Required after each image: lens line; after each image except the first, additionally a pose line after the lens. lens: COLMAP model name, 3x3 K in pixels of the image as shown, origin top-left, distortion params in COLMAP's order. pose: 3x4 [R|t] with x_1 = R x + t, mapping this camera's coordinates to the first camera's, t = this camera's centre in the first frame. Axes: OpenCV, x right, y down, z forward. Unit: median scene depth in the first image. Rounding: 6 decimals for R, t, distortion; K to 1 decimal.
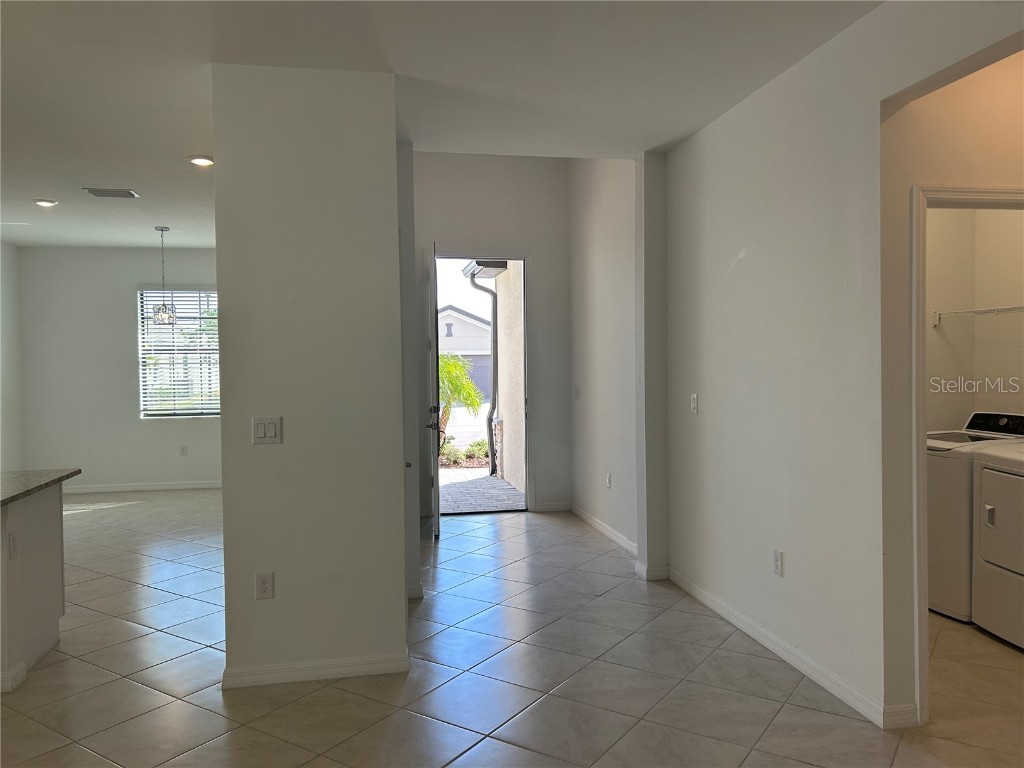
lens RADIAL K [[771.8, 0, 511.4], [0, 771.8, 380.1], [0, 0, 1]] dist [0.002989, -0.001419]
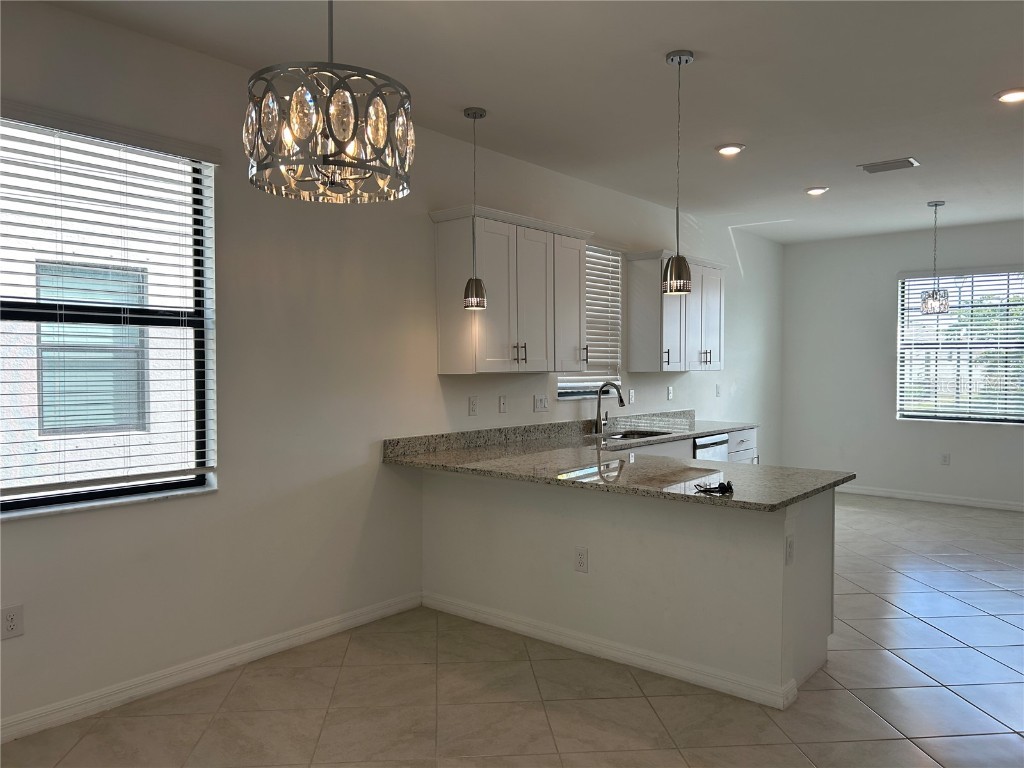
lens RADIAL K [[770.9, 0, 515.1], [0, 770.9, 389.3], [0, 0, 1]] dist [0.058759, -0.072876]
pose [[0.636813, 0.038587, -0.770052, -0.062101], [-0.028640, 0.999241, 0.026387, 0.003122], [0.770486, 0.005251, 0.637435, 0.066467]]
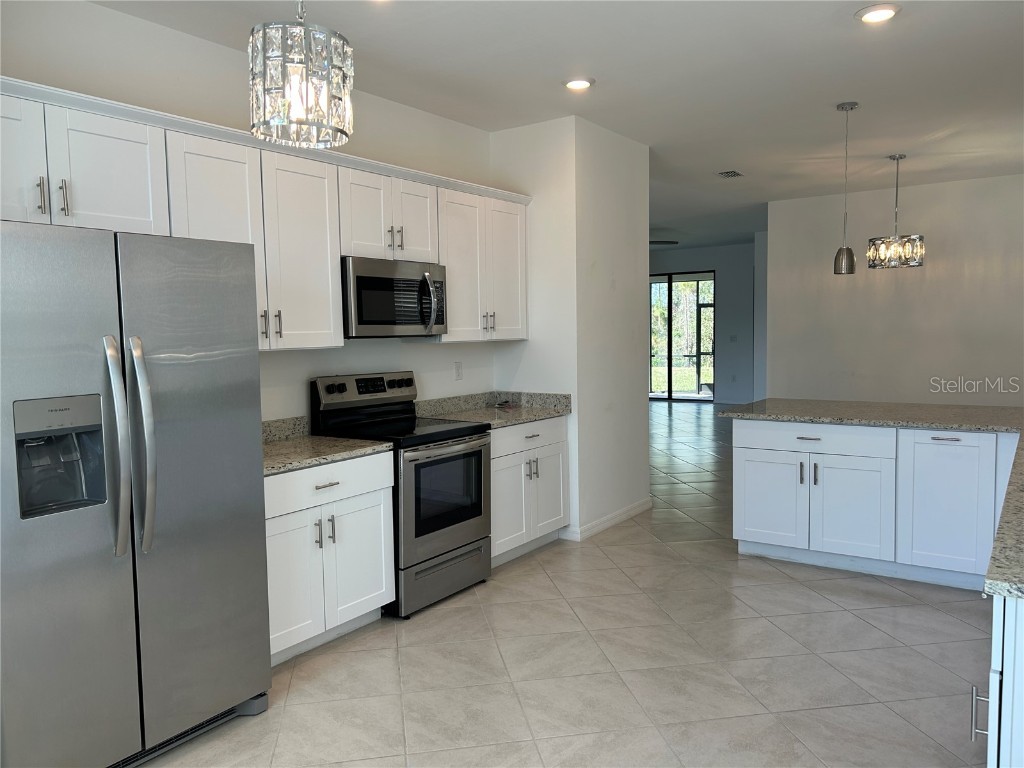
lens RADIAL K [[770.9, 0, 515.1], [0, 770.9, 389.3], [0, 0, 1]] dist [0.058759, -0.072876]
pose [[-0.692819, -0.015504, 0.720944, -0.584131], [0.060249, 0.995029, 0.079296, -0.010477], [-0.718590, 0.098374, -0.688441, 1.000521]]
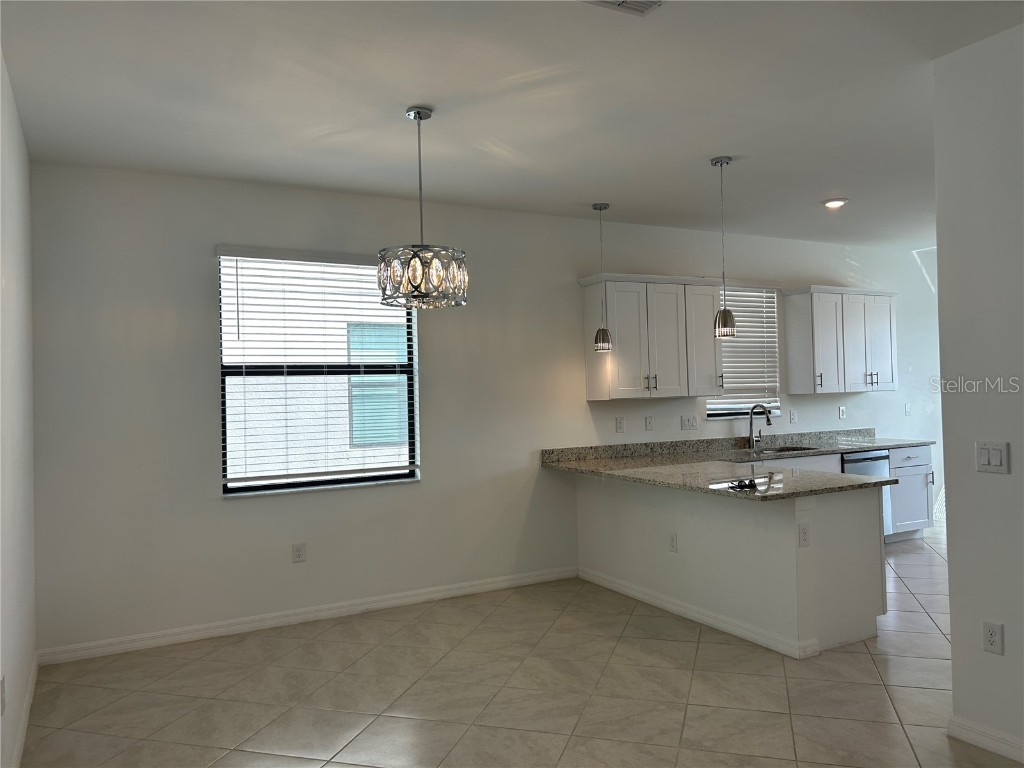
lens RADIAL K [[779.0, 0, 527.7], [0, 779.0, 378.6], [0, 0, 1]] dist [0.061100, -0.002104]
pose [[0.311203, -0.007251, -0.950316, 0.152797], [-0.003814, 0.999953, -0.008879, -0.005432], [0.950336, 0.006388, 0.311161, 0.093443]]
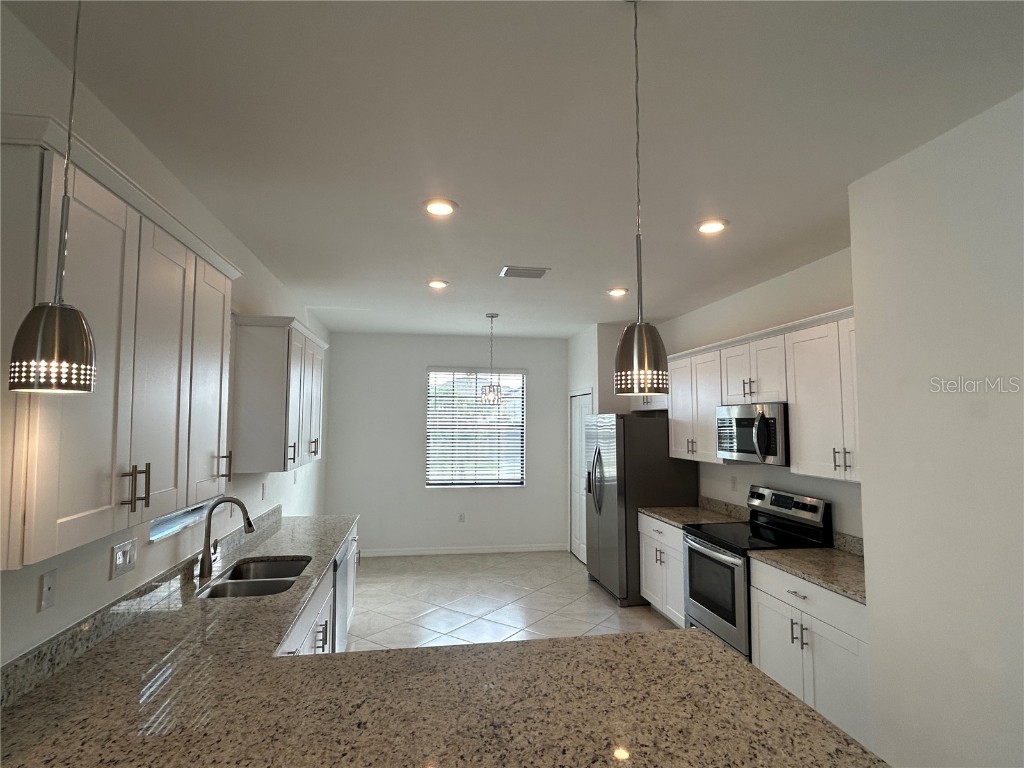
lens RADIAL K [[532.9, 0, 512.0], [0, 532.9, 384.0], [0, 0, 1]] dist [0.001250, 0.000115]
pose [[0.999361, 0.016922, -0.031494, -0.358206], [-0.019934, 0.994994, -0.097922, -0.027187], [0.029680, 0.098487, 0.994696, 0.248149]]
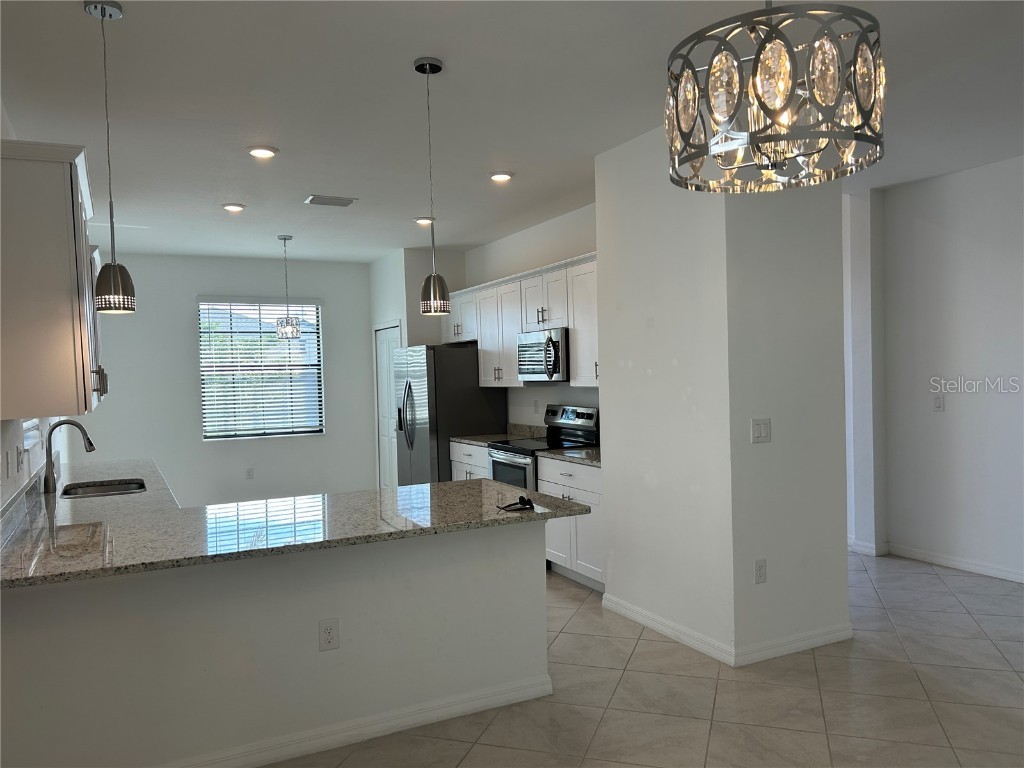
lens RADIAL K [[759.3, 0, 512.5], [0, 759.3, 398.3], [0, 0, 1]] dist [0.111788, -0.207371]
pose [[0.963429, -0.020988, 0.267139, -0.393699], [0.020546, 0.999779, 0.004449, 0.002535], [-0.267173, 0.001203, 0.963648, 0.013070]]
